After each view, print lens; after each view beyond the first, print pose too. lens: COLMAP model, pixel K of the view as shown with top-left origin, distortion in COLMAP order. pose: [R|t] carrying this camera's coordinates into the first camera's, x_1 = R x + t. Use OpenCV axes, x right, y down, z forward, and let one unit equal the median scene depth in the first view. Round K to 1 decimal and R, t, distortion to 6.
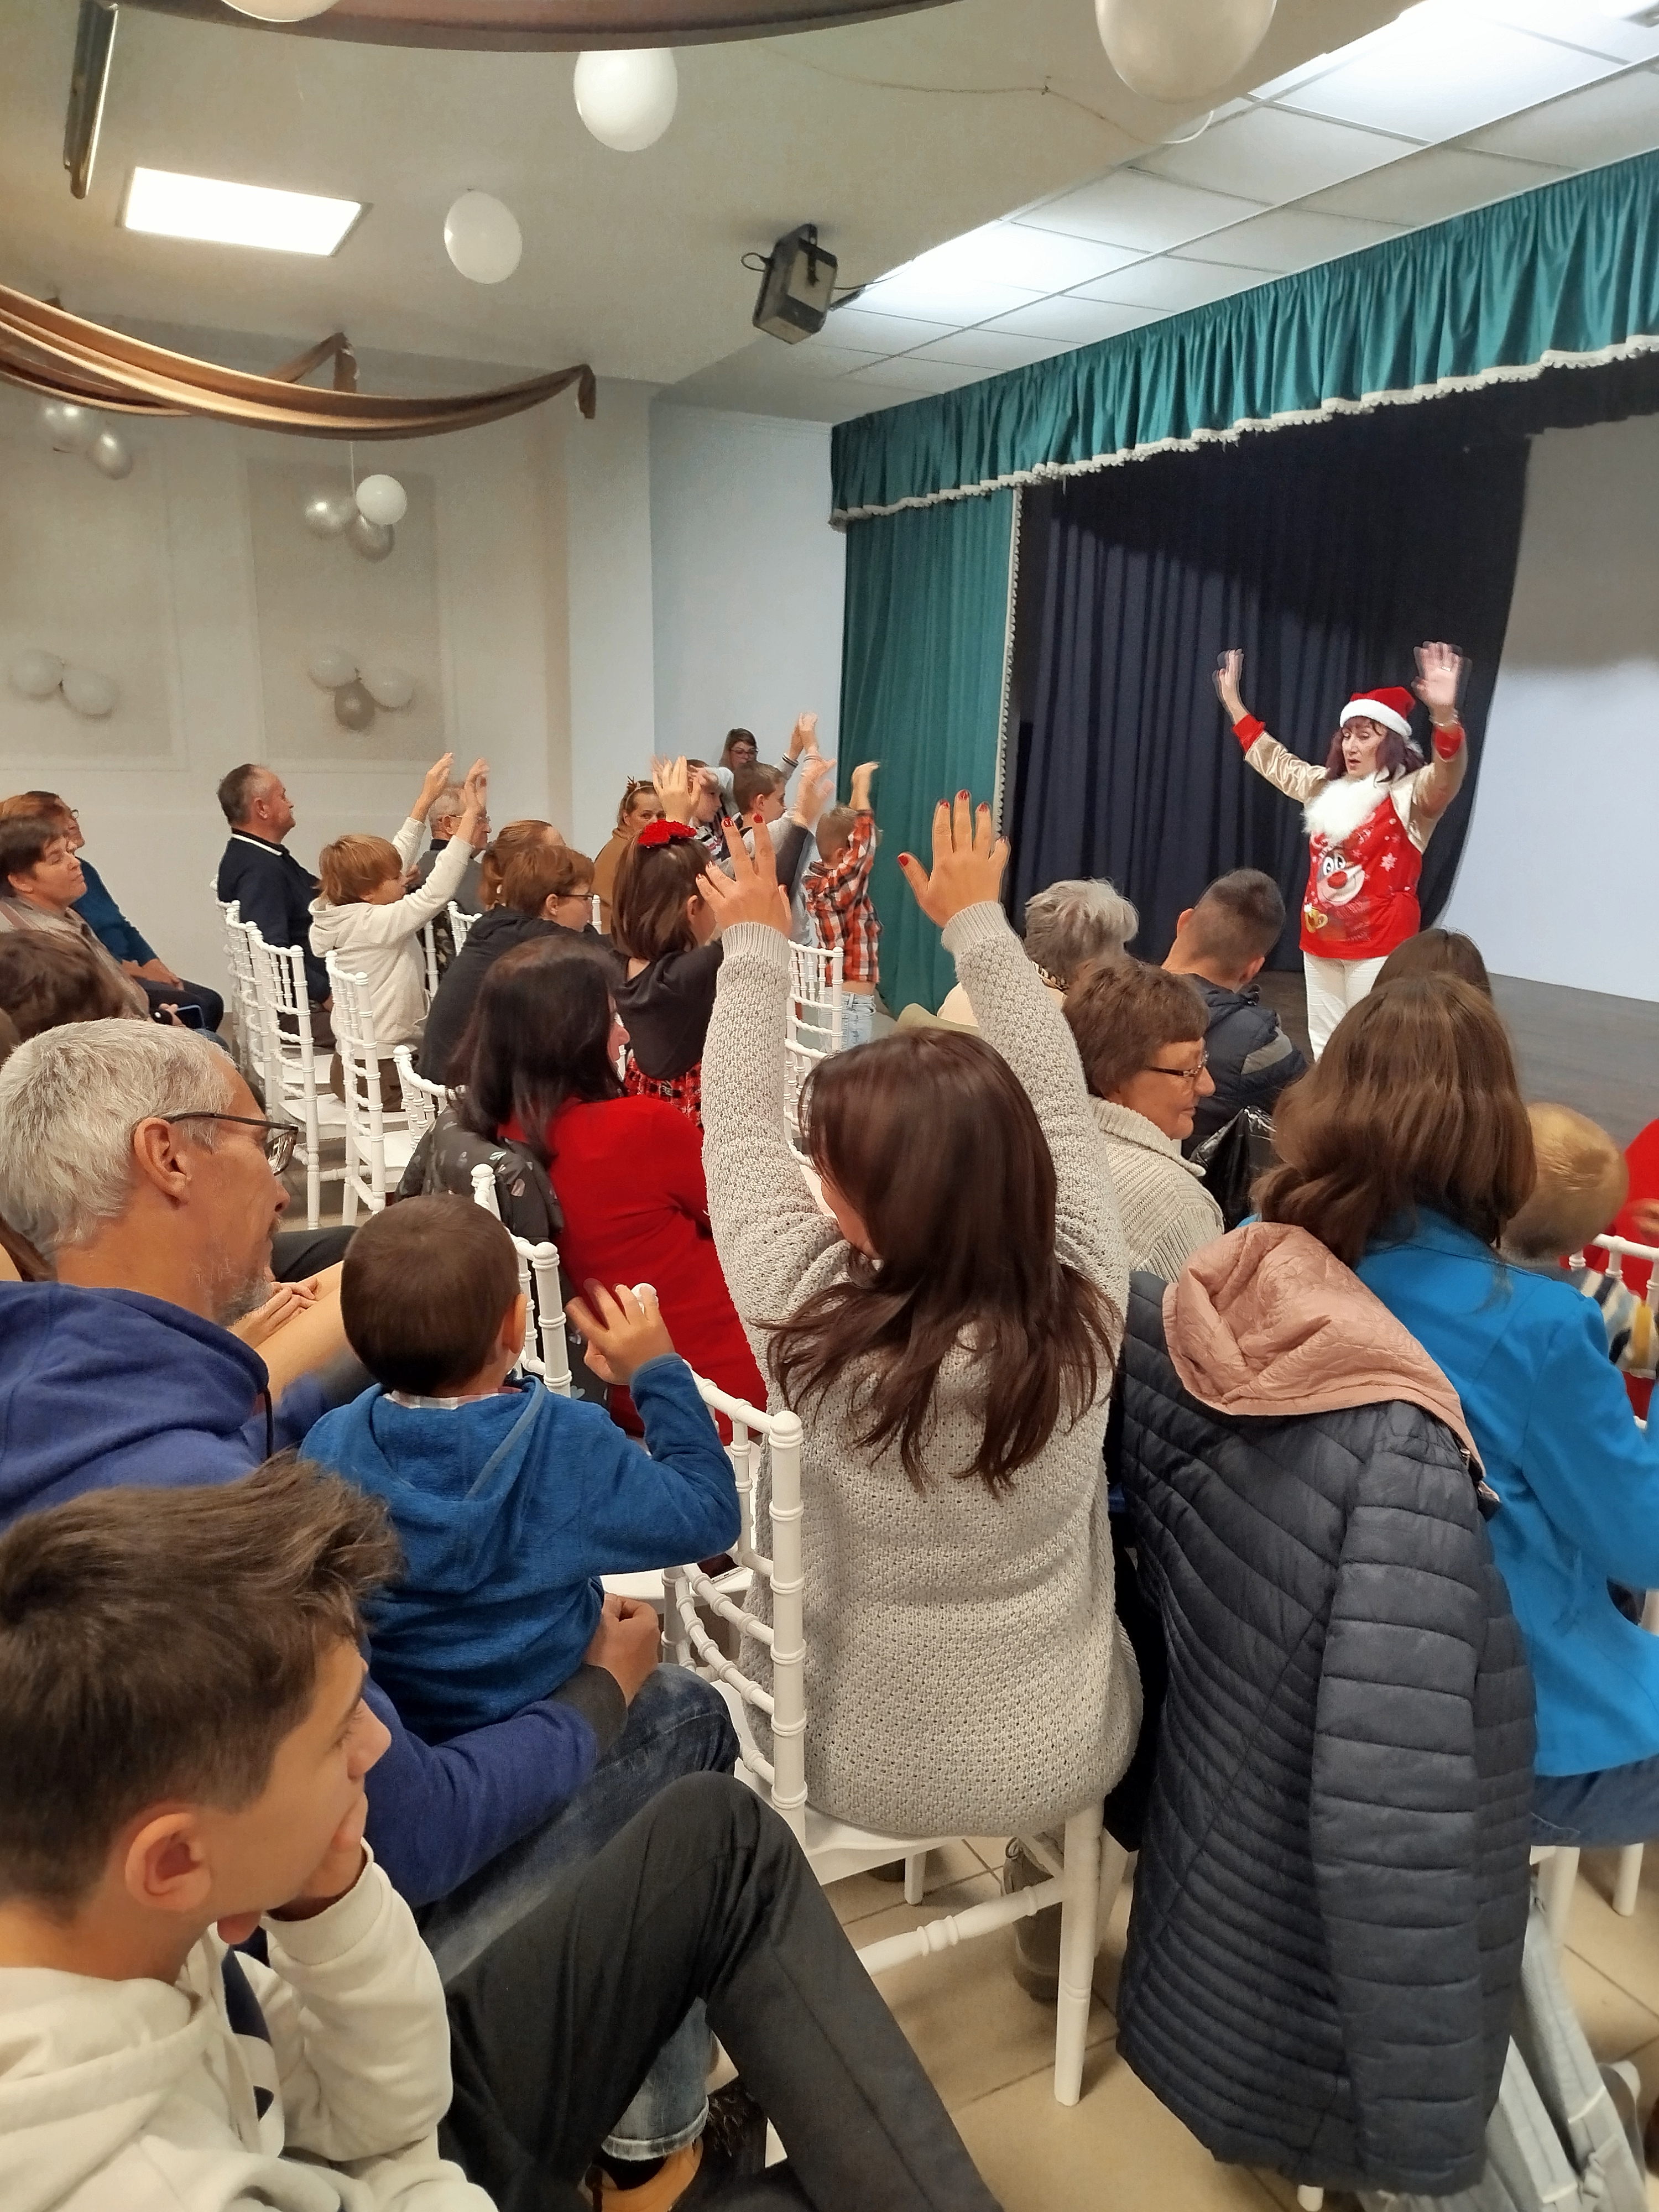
lens RADIAL K [[1539.3, 0, 827.9], [0, 1539.3, 1098.6], [0, 0, 1]] dist [0.037233, -0.037170]
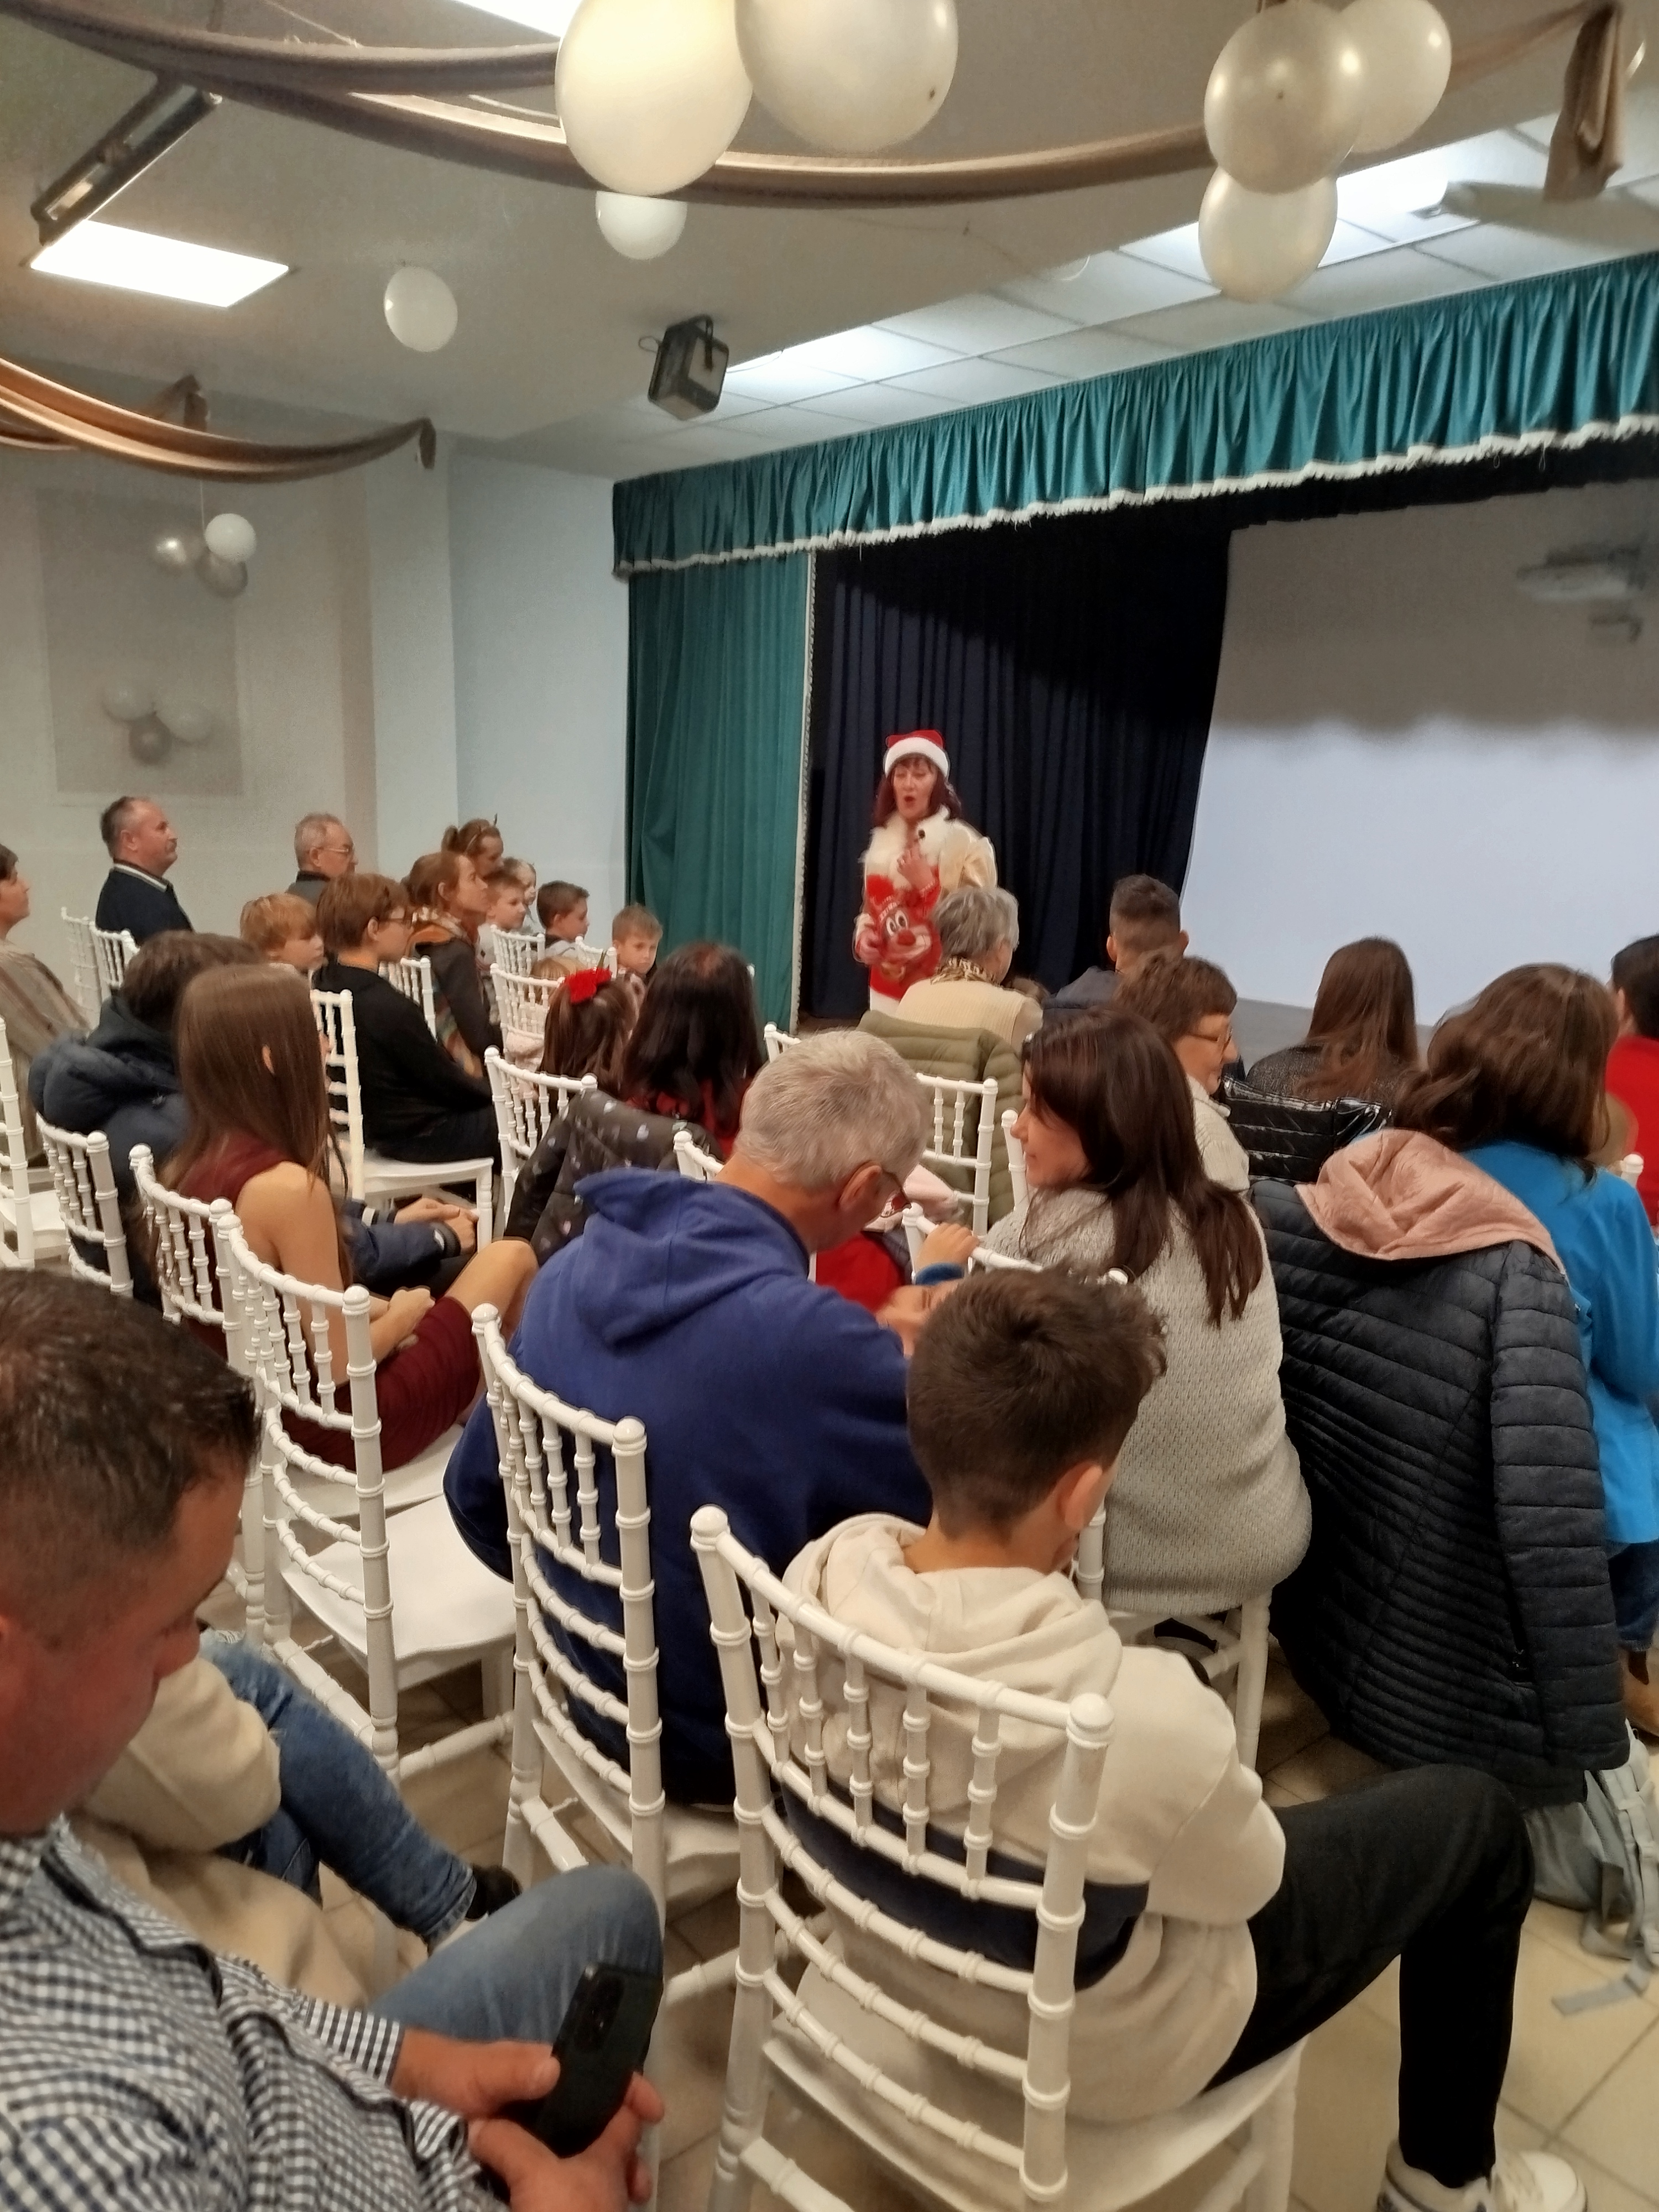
lens RADIAL K [[1539.3, 0, 832.9], [0, 1539.3, 1096.6], [0, 0, 1]] dist [0.037233, -0.037170]
pose [[0.978614, -0.030167, 0.203482, -0.150700], [0.036148, 0.999015, -0.025739, 0.022458], [-0.202505, 0.032544, 0.978740, -0.075859]]
